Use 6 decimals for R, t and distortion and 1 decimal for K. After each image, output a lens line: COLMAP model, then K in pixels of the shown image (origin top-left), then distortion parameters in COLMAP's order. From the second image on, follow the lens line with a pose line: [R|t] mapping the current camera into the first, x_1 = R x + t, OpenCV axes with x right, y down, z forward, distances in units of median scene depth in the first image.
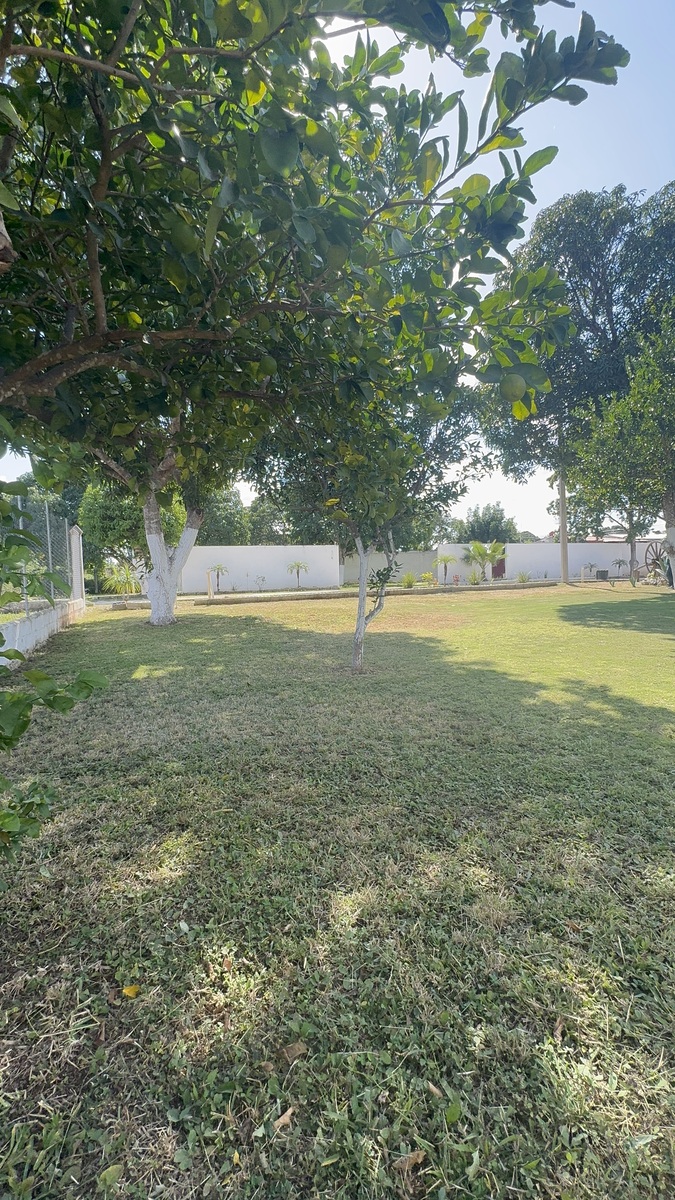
lens RADIAL K [[534.1, 0, 344.5], [0, 534.1, 599.3], [0, 0, 1]] dist [0.000139, 0.016121]
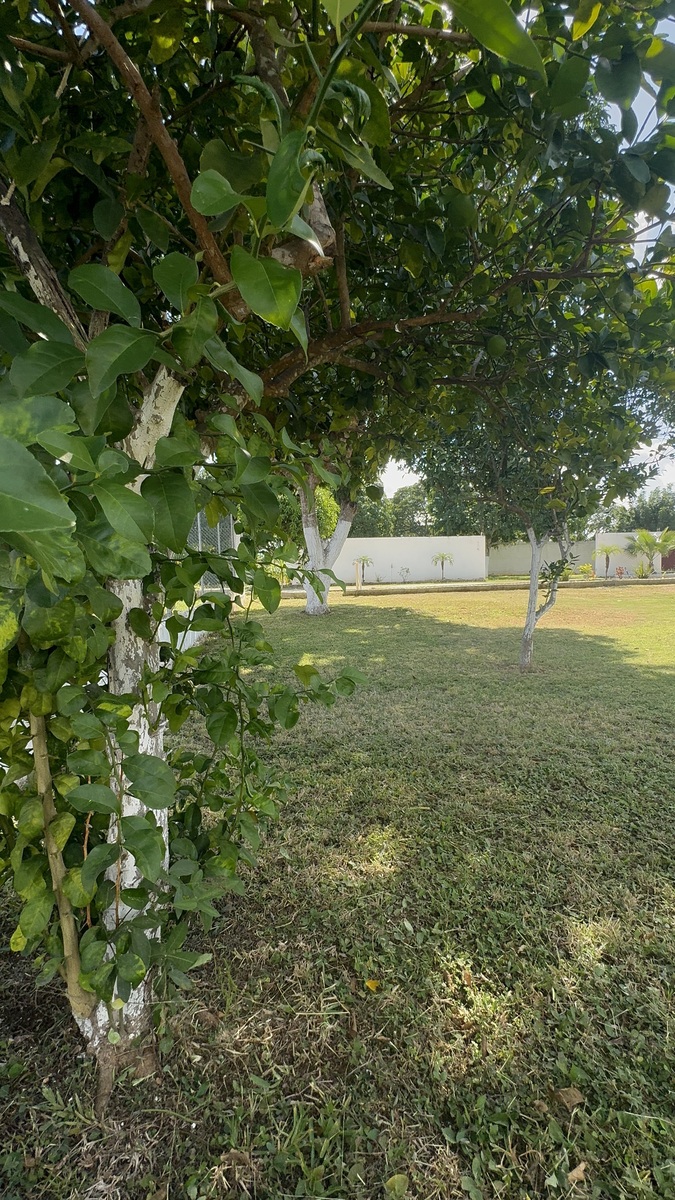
lens RADIAL K [[534.1, 0, 344.5], [0, 534.1, 599.3], [0, 0, 1]] dist [0.000139, 0.016121]
pose [[0.968196, 0.018068, -0.249540, -0.055779], [-0.013912, 0.999734, 0.018410, -0.002593], [0.249806, -0.014353, 0.968189, 0.007514]]
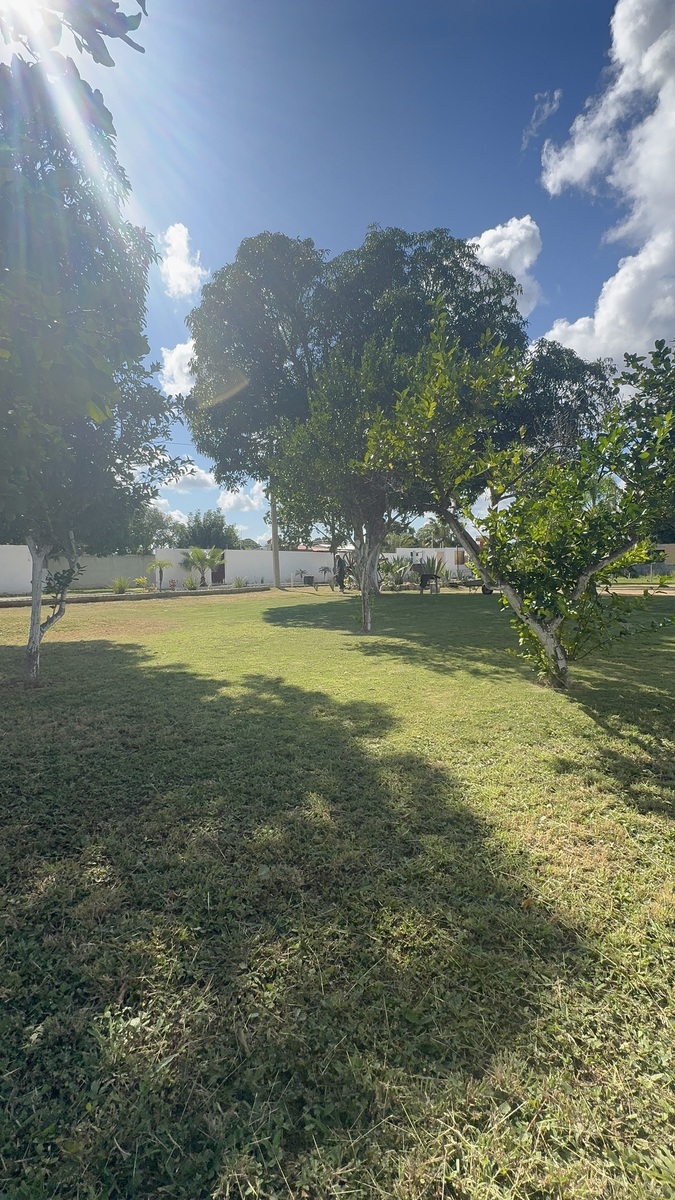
lens RADIAL K [[534.8, 0, 343.8], [0, 534.8, 599.5], [0, 0, 1]] dist [-0.027991, 0.044346]
pose [[0.879629, -0.013483, 0.475469, 0.066131], [0.018330, 0.999817, -0.005560, 0.006054], [-0.475307, 0.013607, 0.879715, -0.036137]]
